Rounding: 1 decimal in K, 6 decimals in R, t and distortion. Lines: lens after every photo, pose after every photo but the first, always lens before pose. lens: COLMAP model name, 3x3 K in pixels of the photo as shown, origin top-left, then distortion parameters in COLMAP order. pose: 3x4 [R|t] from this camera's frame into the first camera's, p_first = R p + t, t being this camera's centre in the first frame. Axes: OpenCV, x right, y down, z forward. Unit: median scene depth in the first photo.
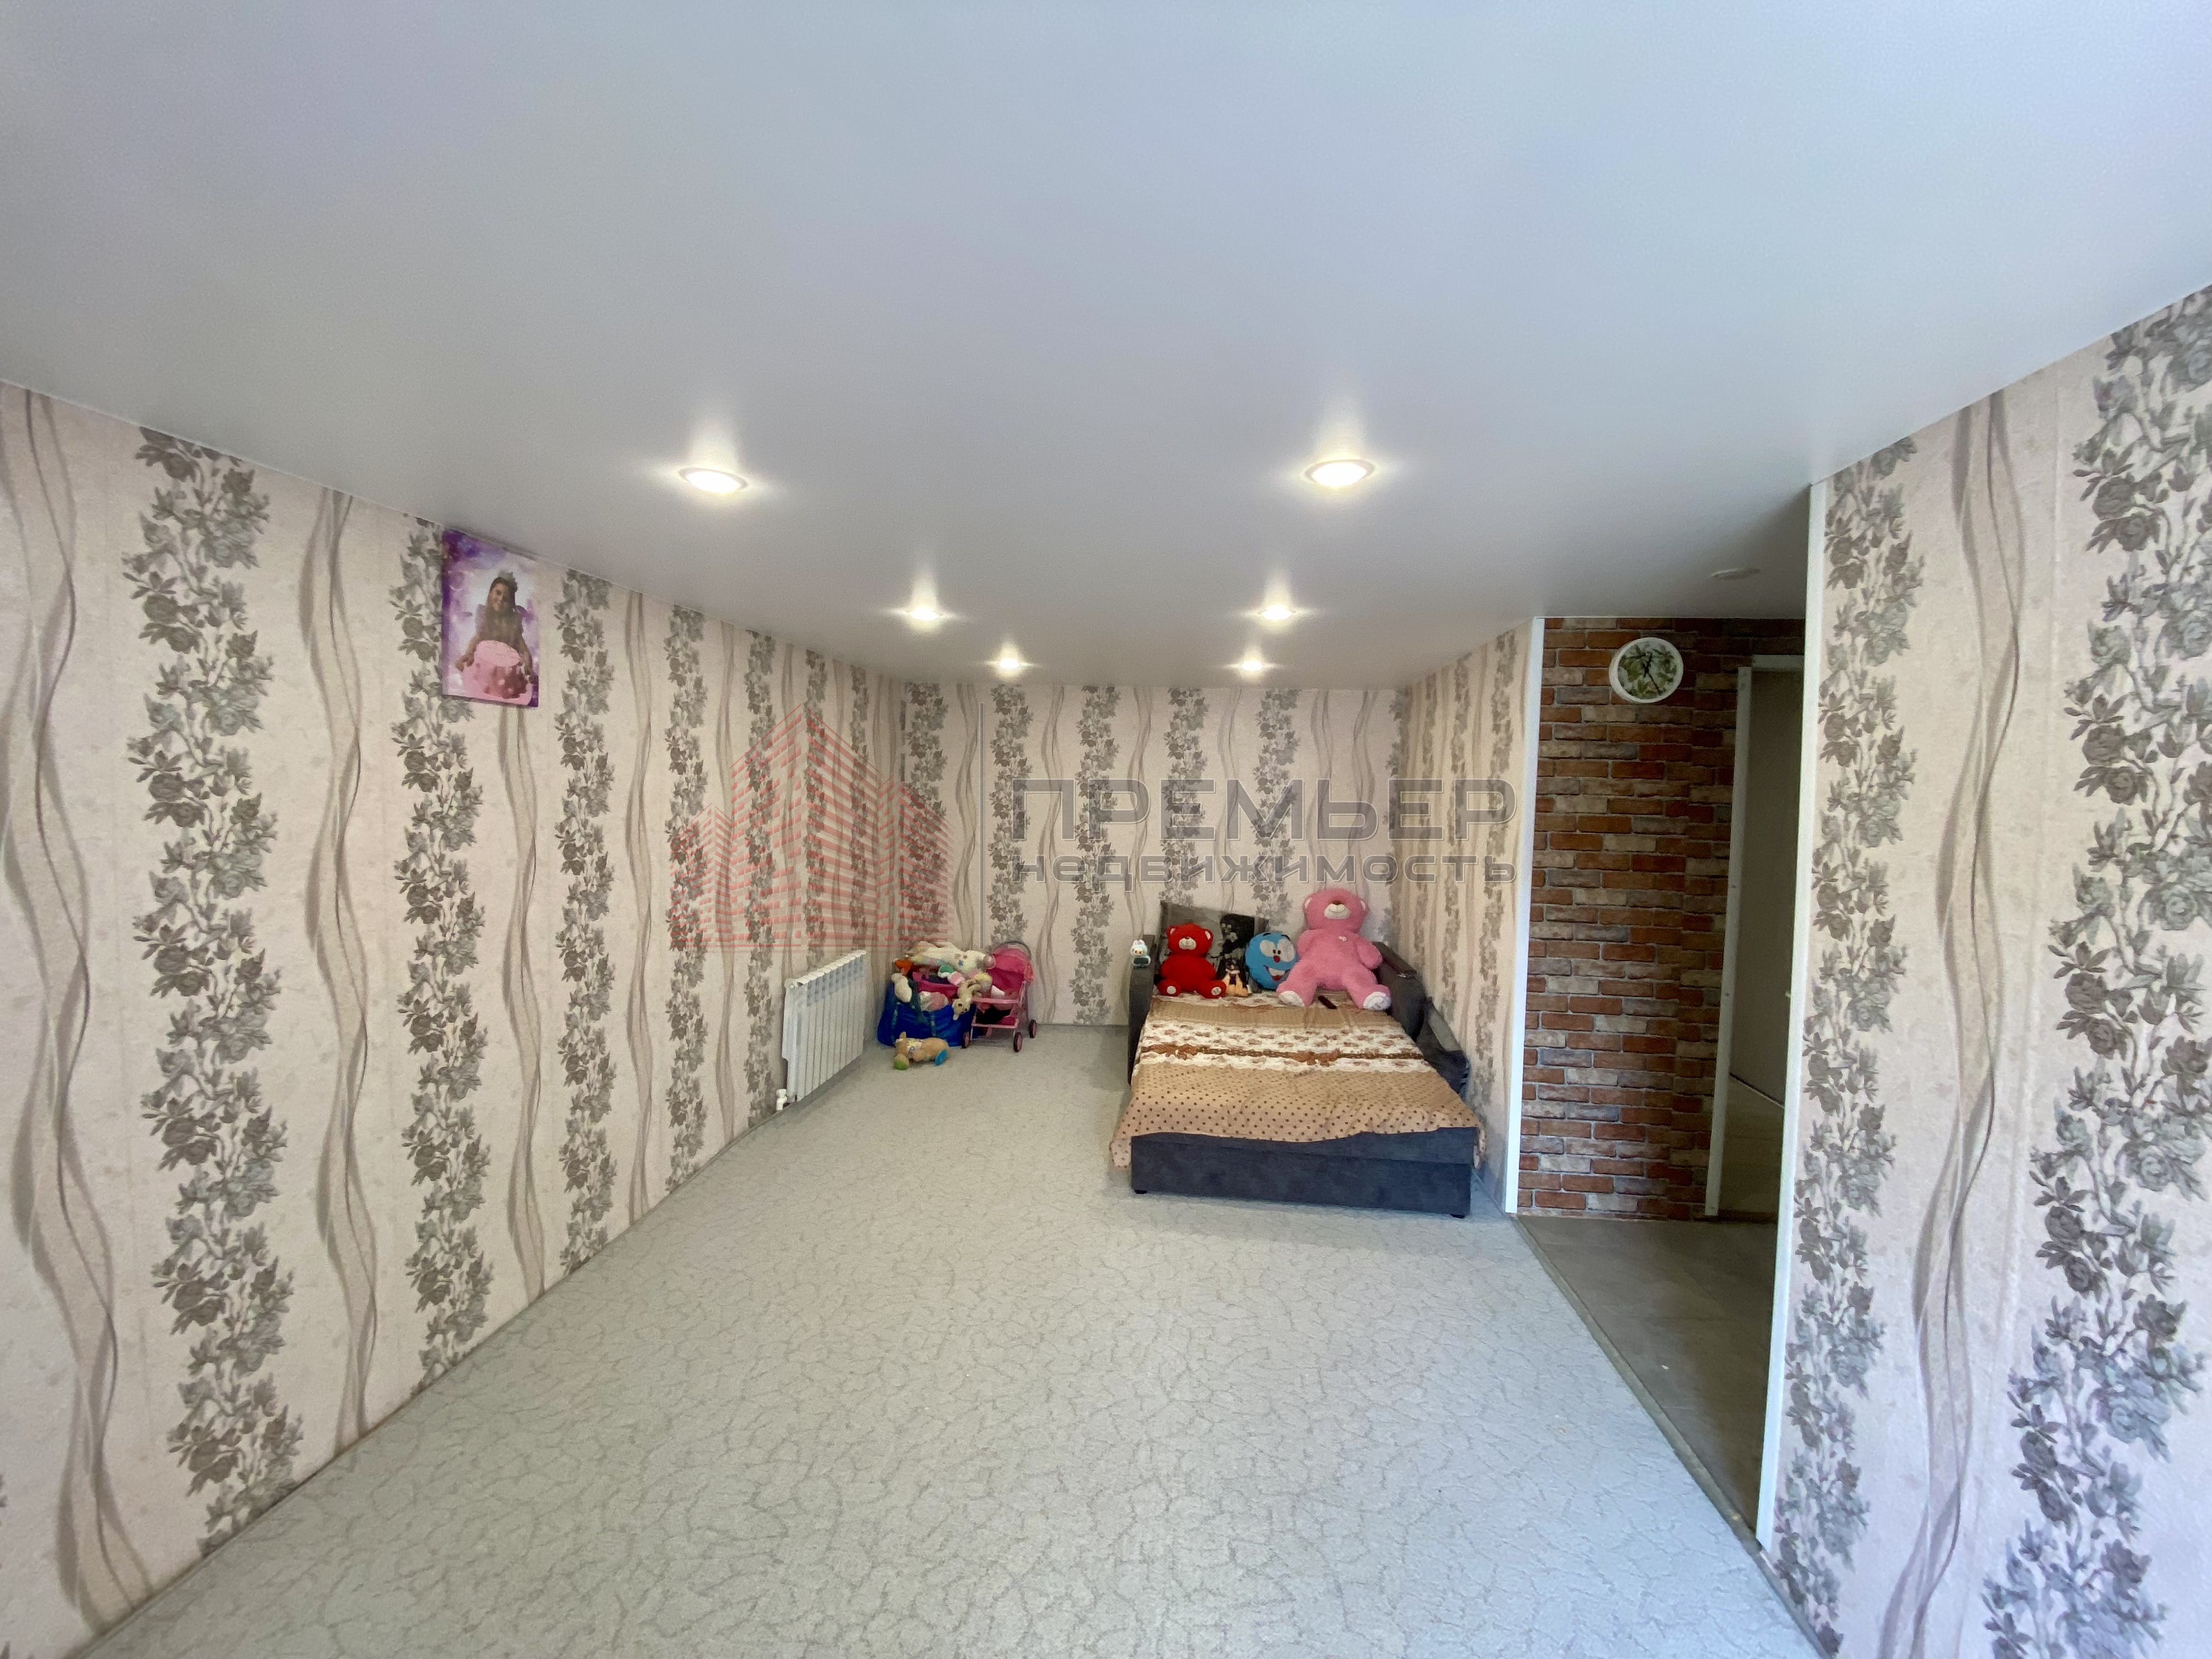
lens RADIAL K [[918.5, 0, 1111.4], [0, 918.5, 832.1], [0, 0, 1]] dist [-0.015714, 0.000068]
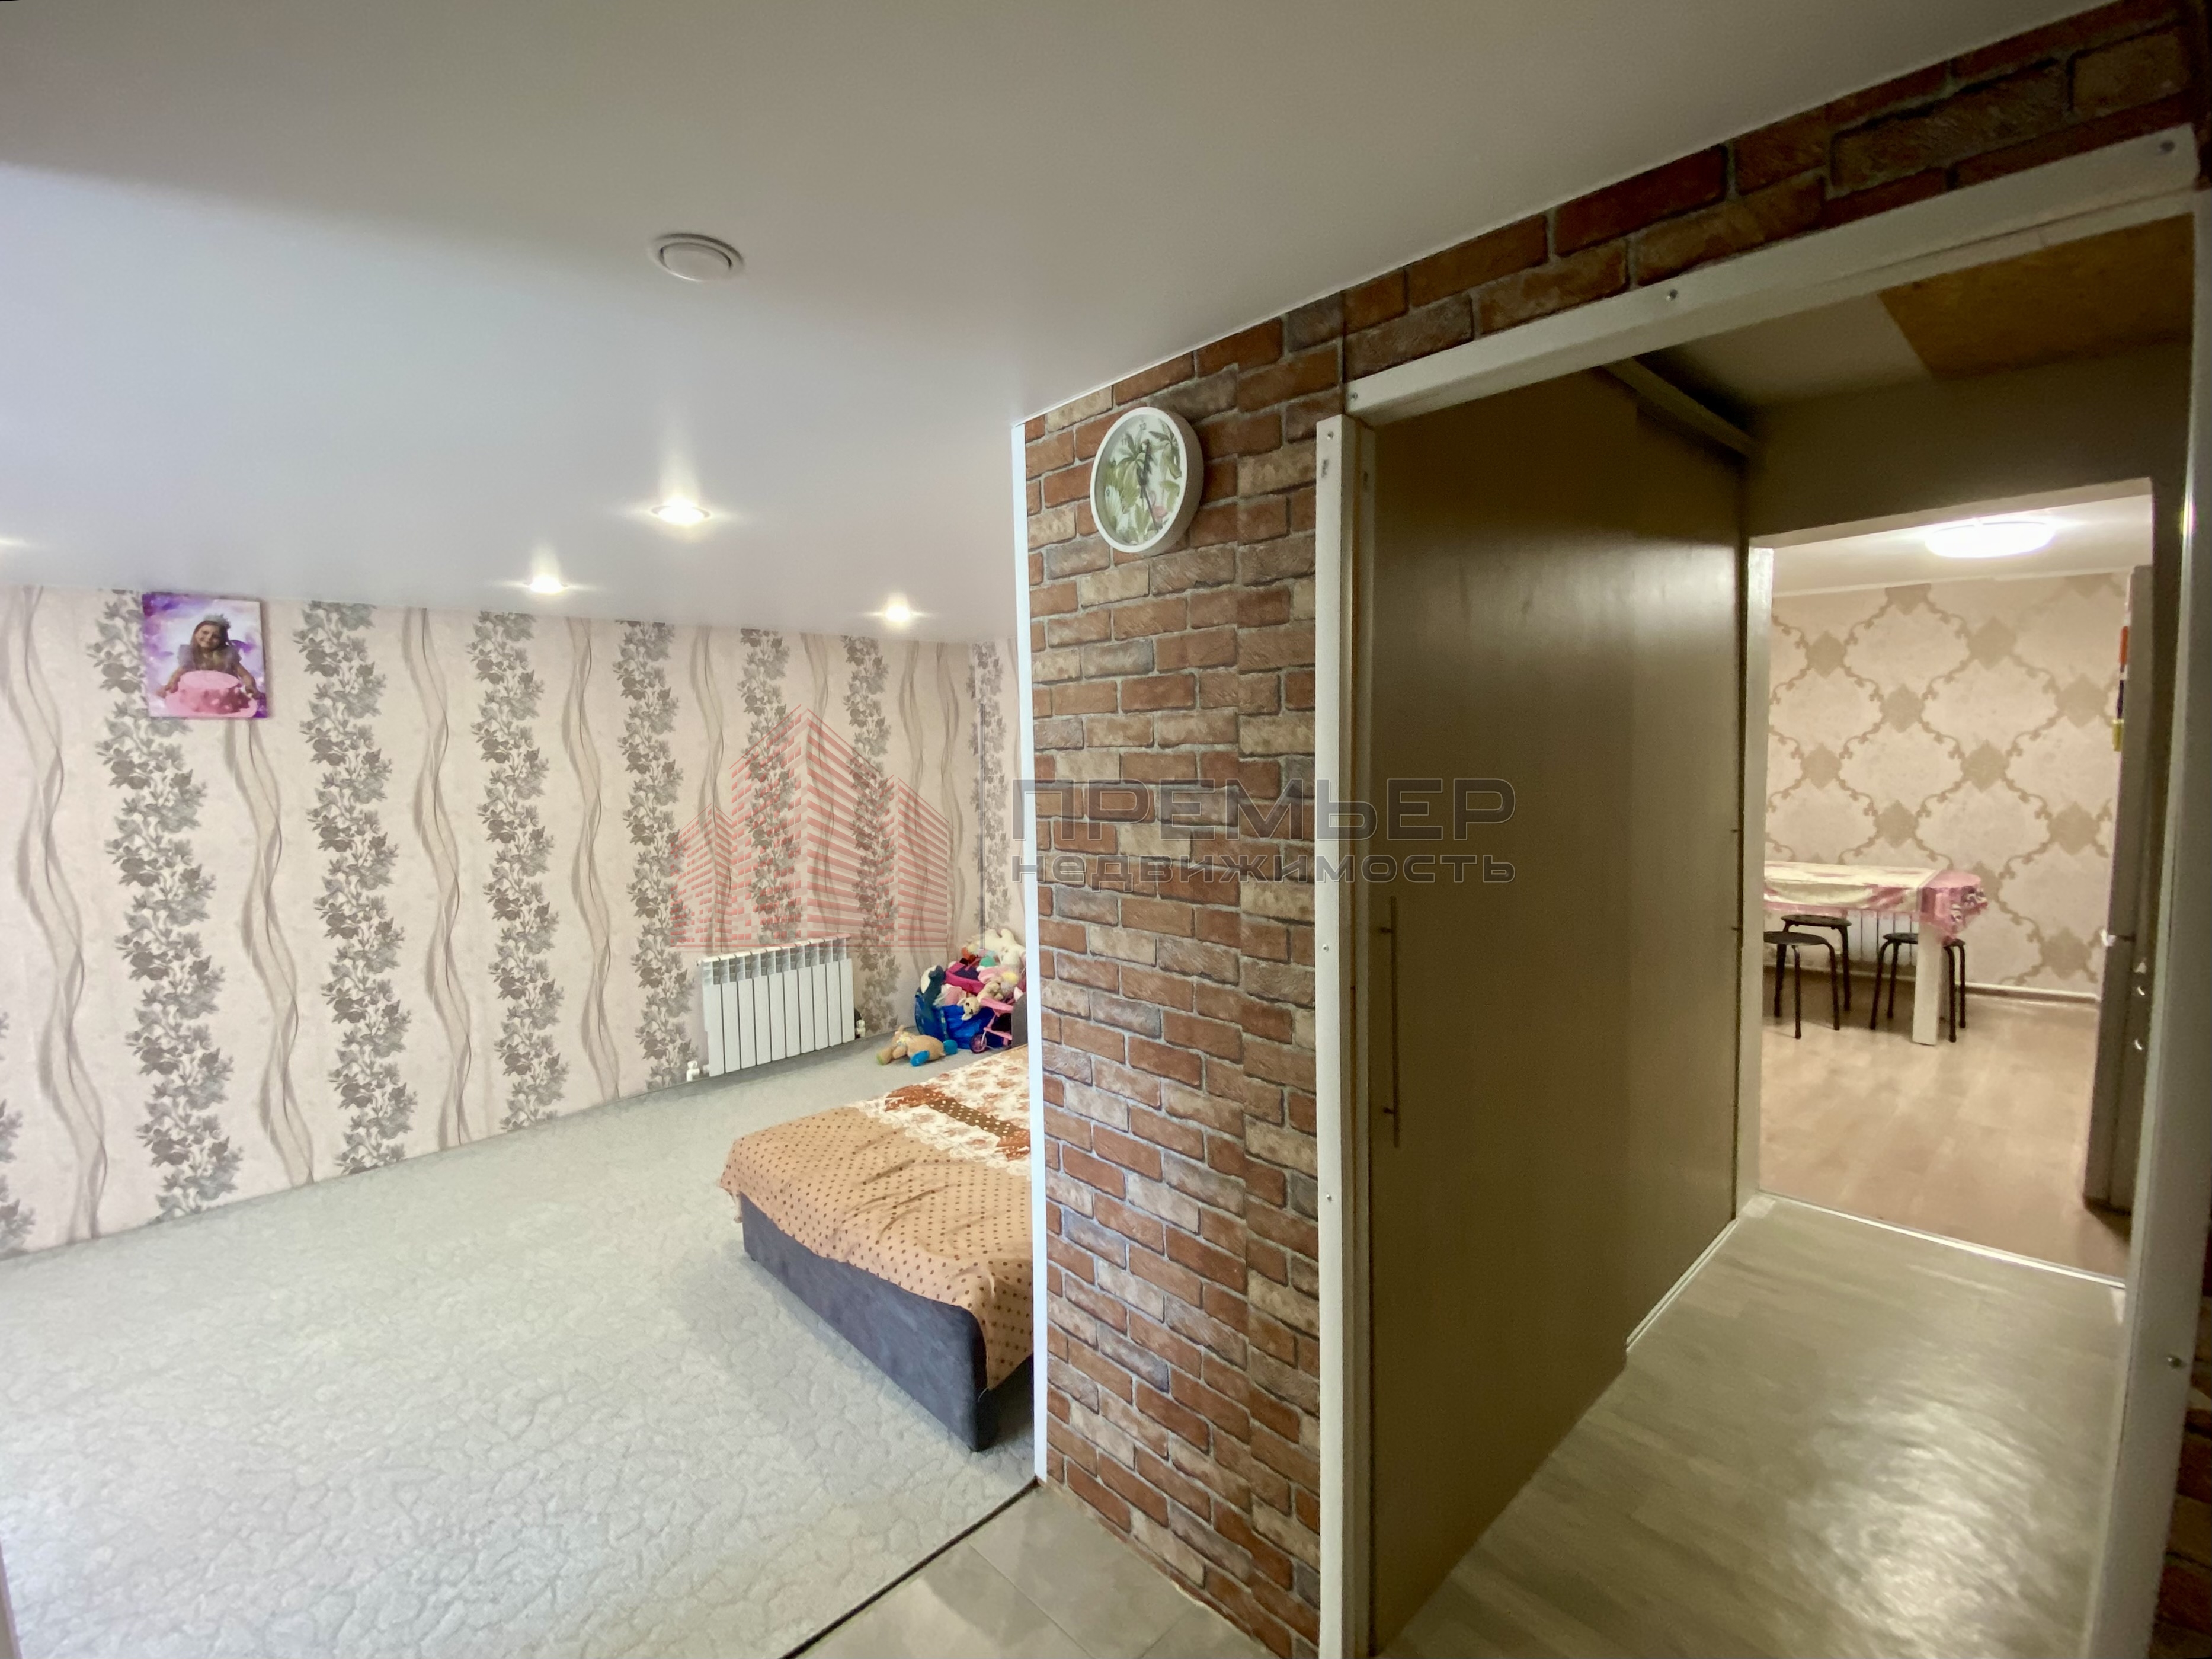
lens RADIAL K [[996.5, 0, 1106.0], [0, 996.5, 829.5], [0, 0, 1]] dist [0.029757, -0.024099]
pose [[0.743062, 0.012030, -0.669114, 0.923139], [0.008991, 0.999569, 0.027956, -0.009423], [0.669162, -0.026789, 0.742633, 0.592472]]
